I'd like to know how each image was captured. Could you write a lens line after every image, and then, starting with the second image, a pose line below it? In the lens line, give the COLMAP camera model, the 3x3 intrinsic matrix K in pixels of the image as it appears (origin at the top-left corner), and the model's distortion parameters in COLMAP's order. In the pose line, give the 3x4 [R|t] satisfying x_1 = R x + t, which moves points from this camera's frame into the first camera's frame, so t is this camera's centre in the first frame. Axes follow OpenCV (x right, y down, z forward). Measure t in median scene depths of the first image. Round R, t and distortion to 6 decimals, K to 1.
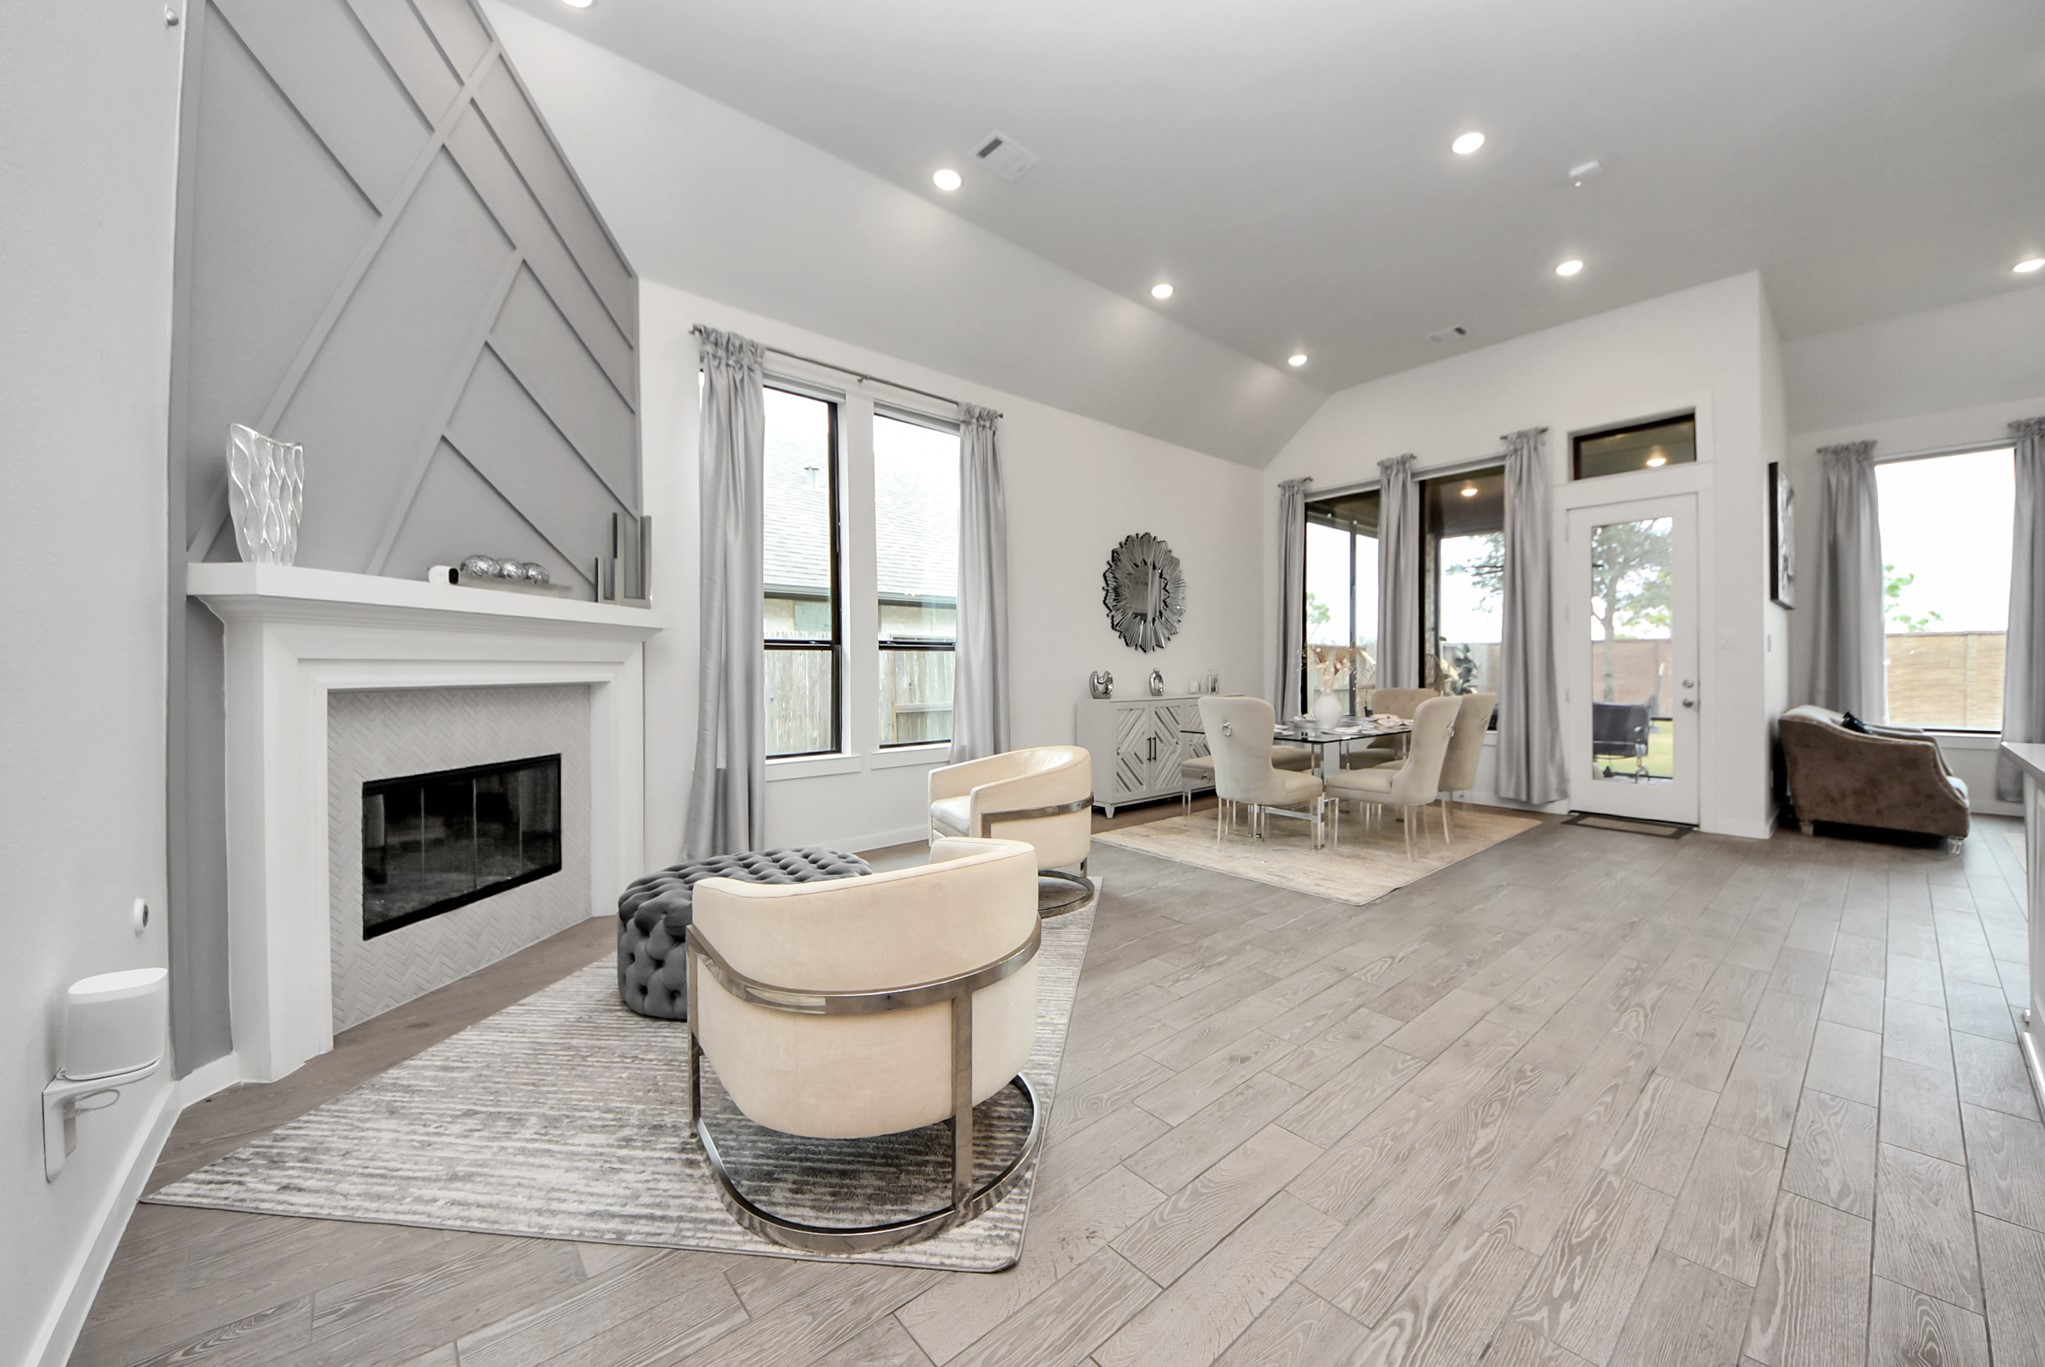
lens RADIAL K [[746.6, 0, 1072.5], [0, 746.6, 672.5], [0, 0, 1]] dist [0.018791, -0.016318]
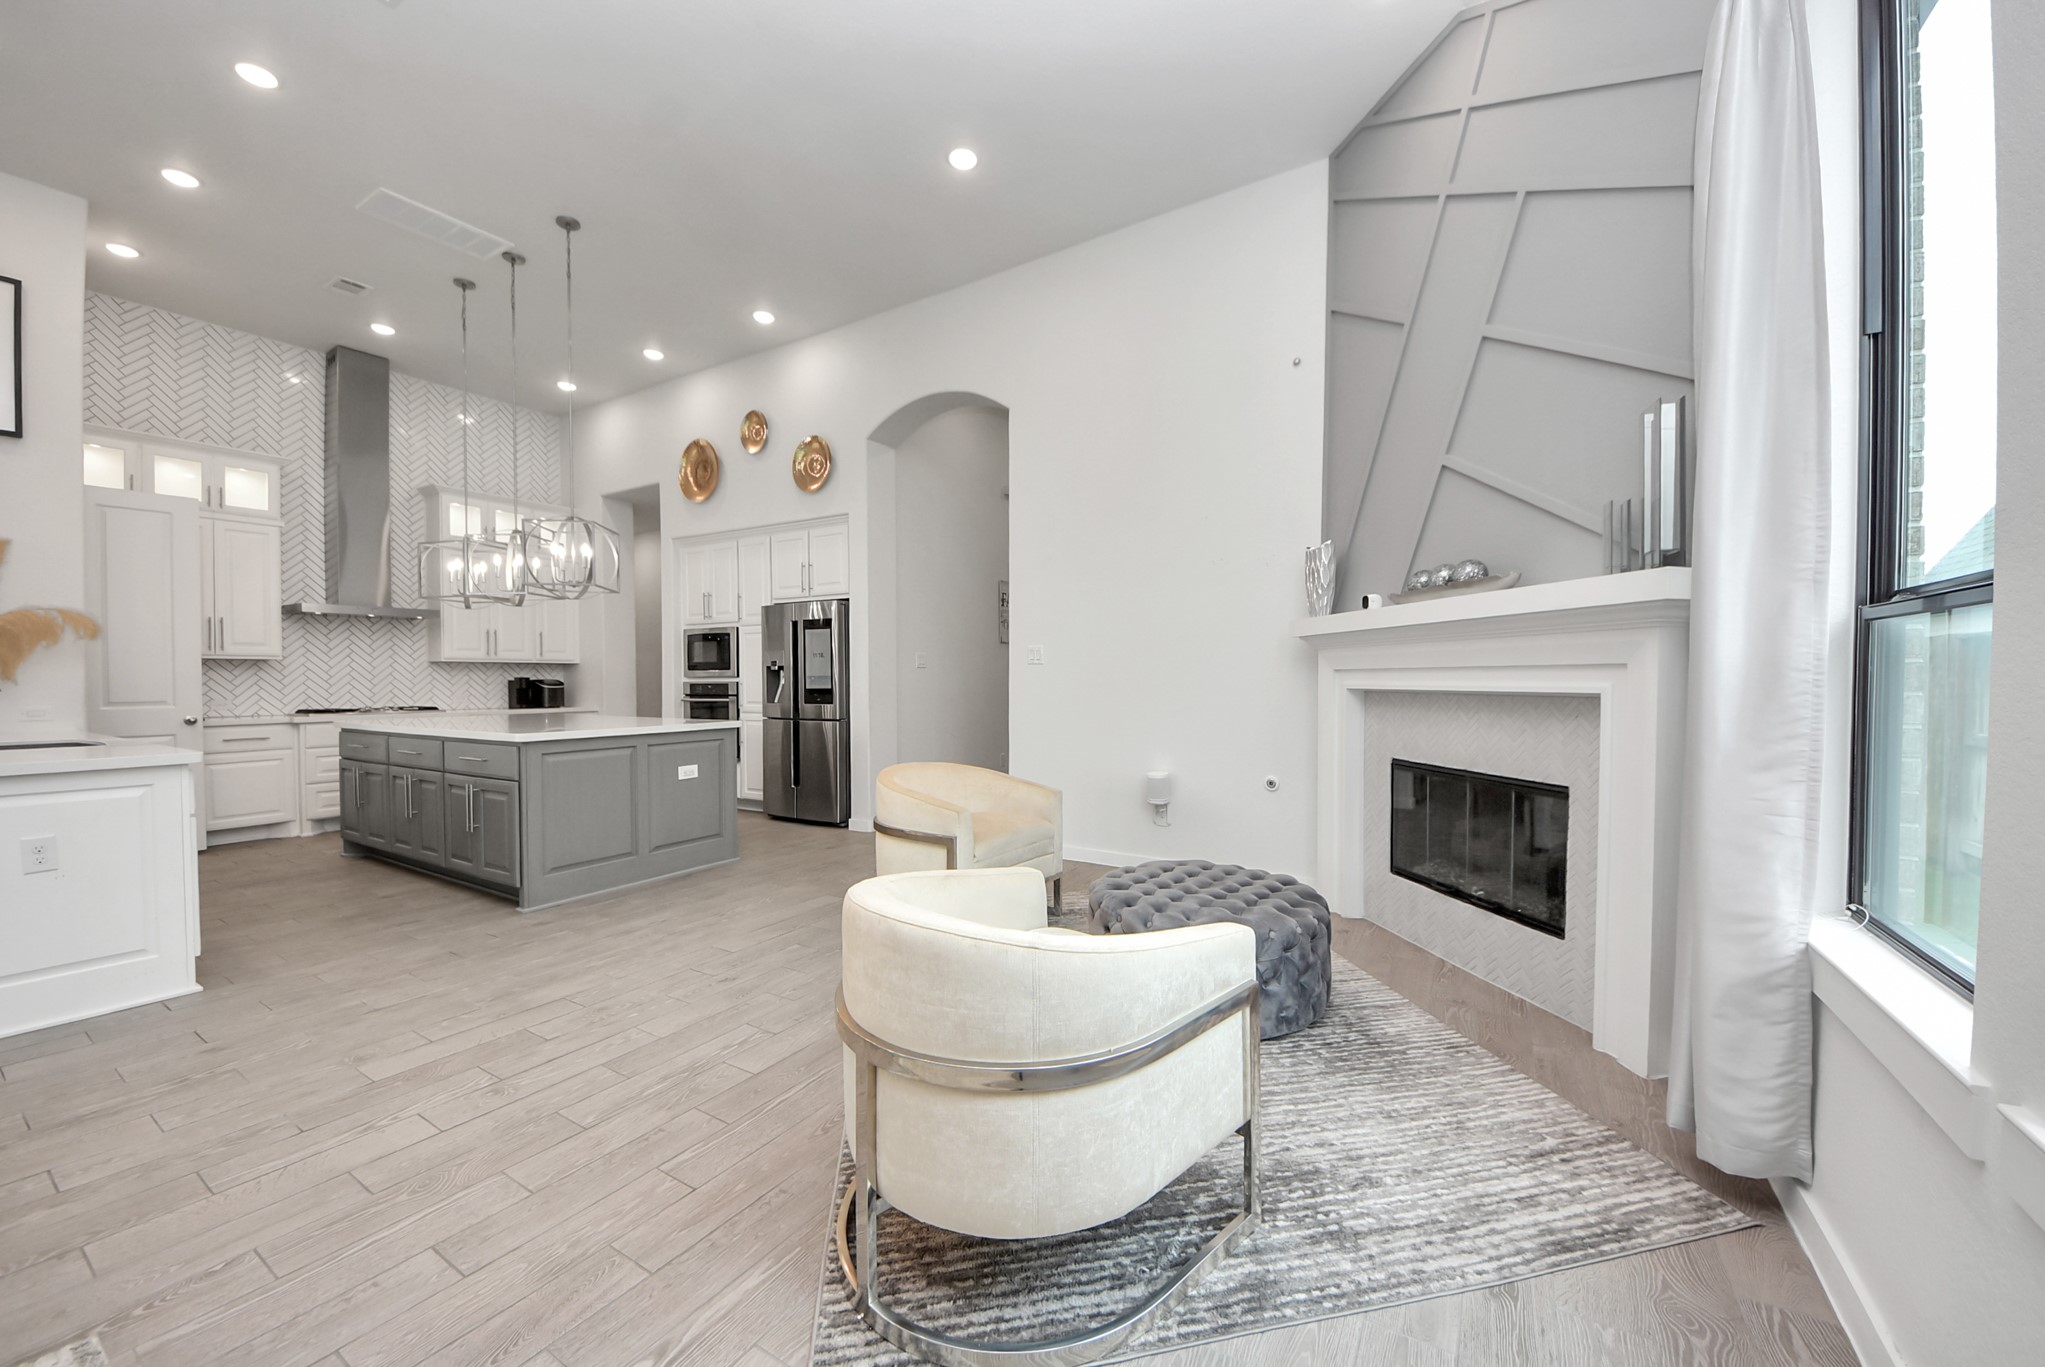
lens RADIAL K [[753.3, 0, 1039.8], [0, 753.3, 688.8], [0, 0, 1]] dist [0.026655, -0.016728]
pose [[-0.962424, 0.012058, -0.271283, 0.023715], [0.006352, 0.999740, 0.021902, -0.008275], [0.271477, 0.019356, -0.962250, 1.117144]]
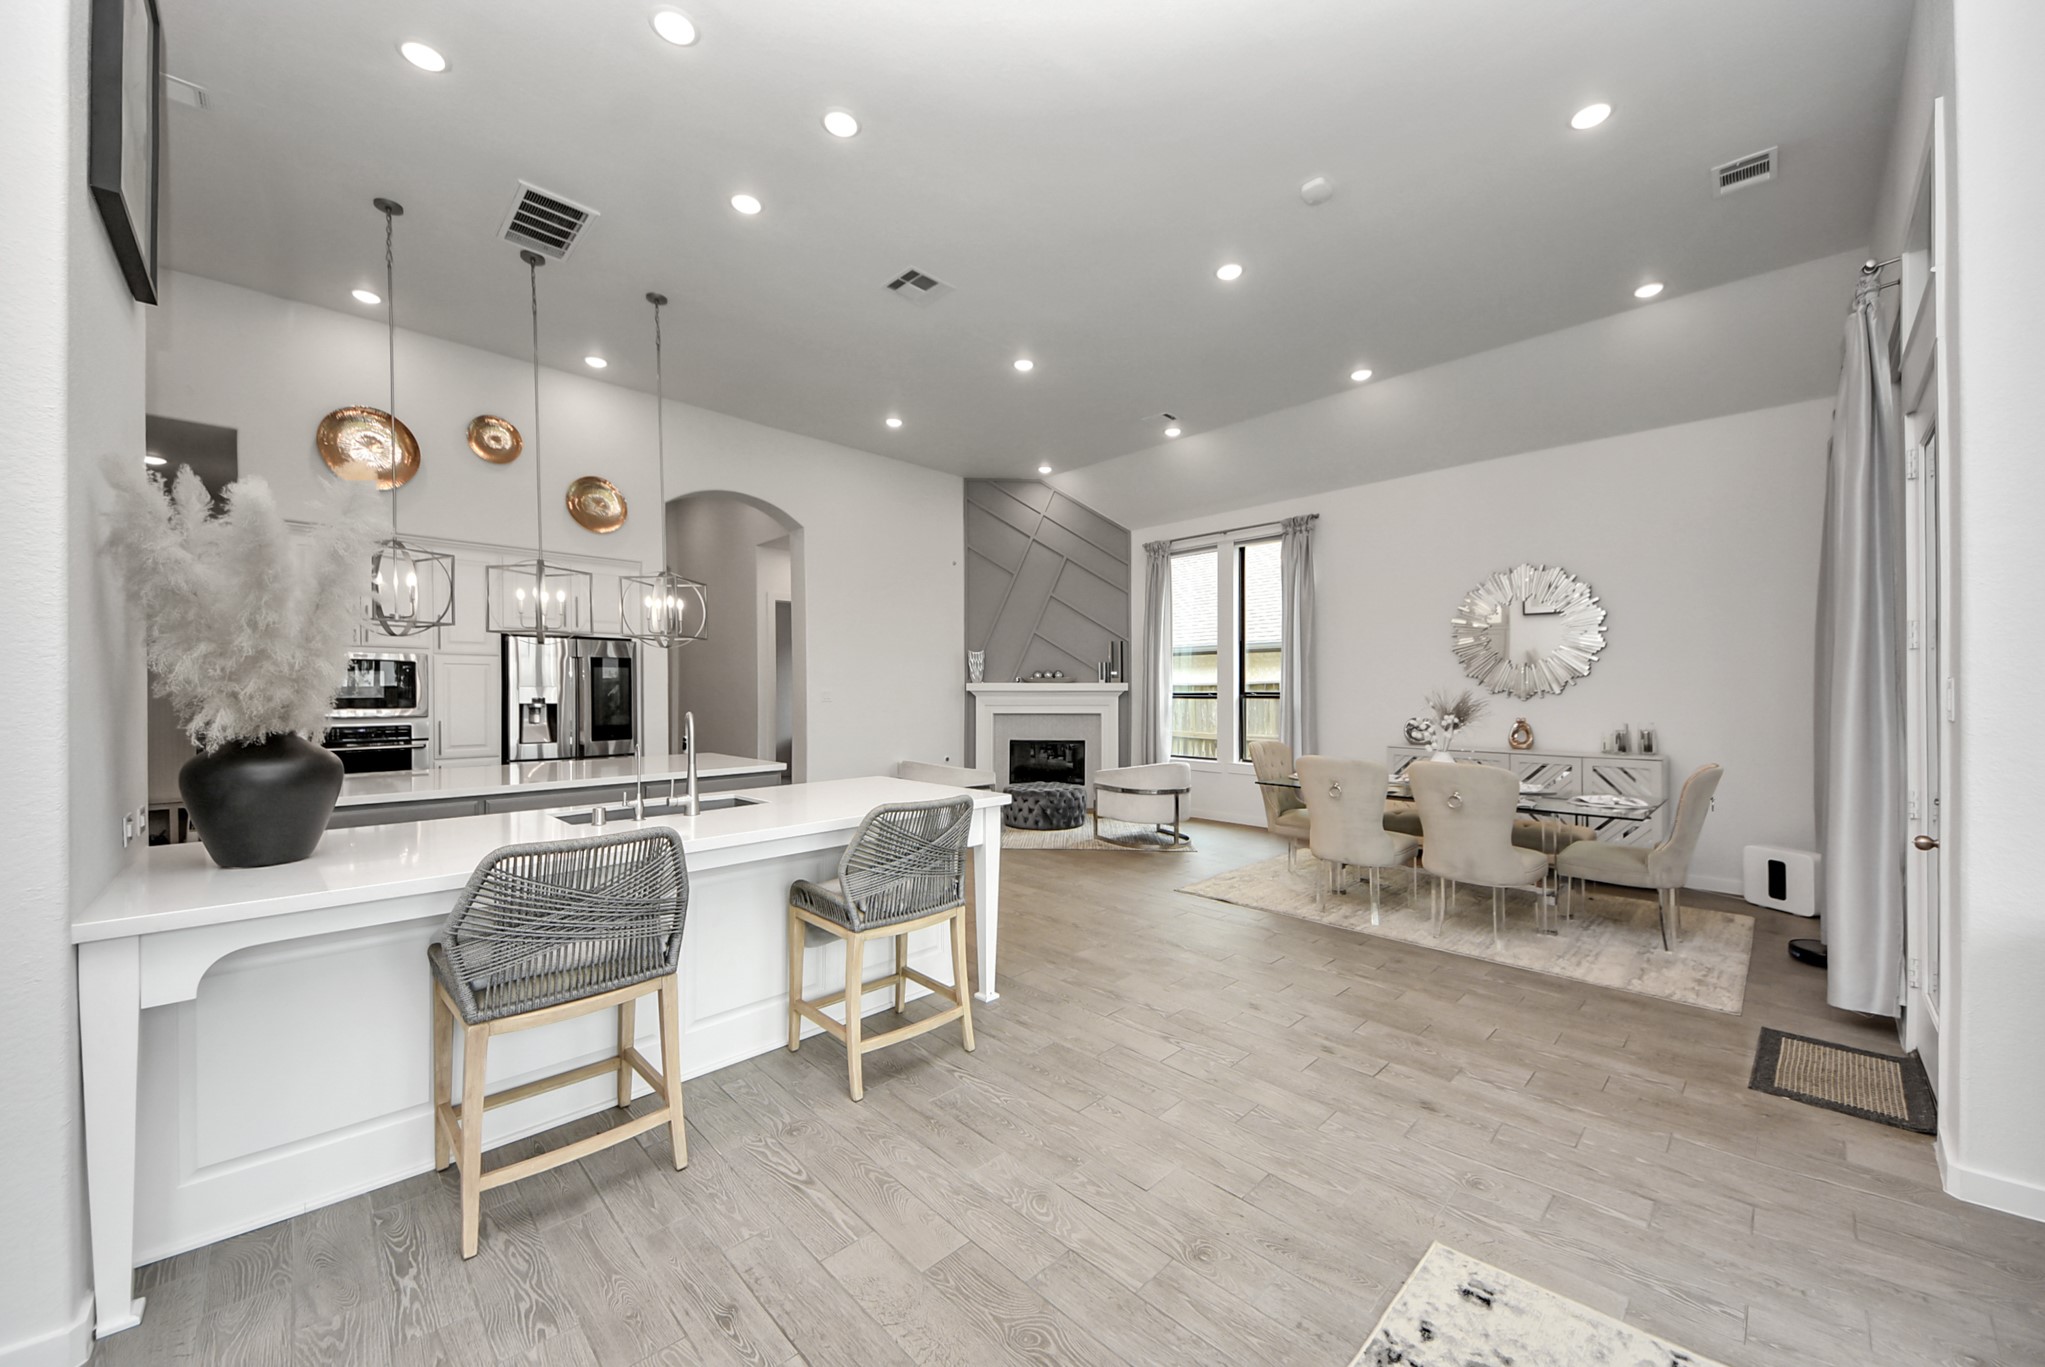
lens RADIAL K [[760.6, 0, 1034.3], [0, 760.6, 709.4], [0, 0, 1]] dist [0.001046, -0.000038]
pose [[0.029254, 0.030380, -0.999110, 1.363083], [-0.005887, 0.999526, 0.030220, -0.055132], [0.999555, 0.004998, 0.029419, 0.527282]]
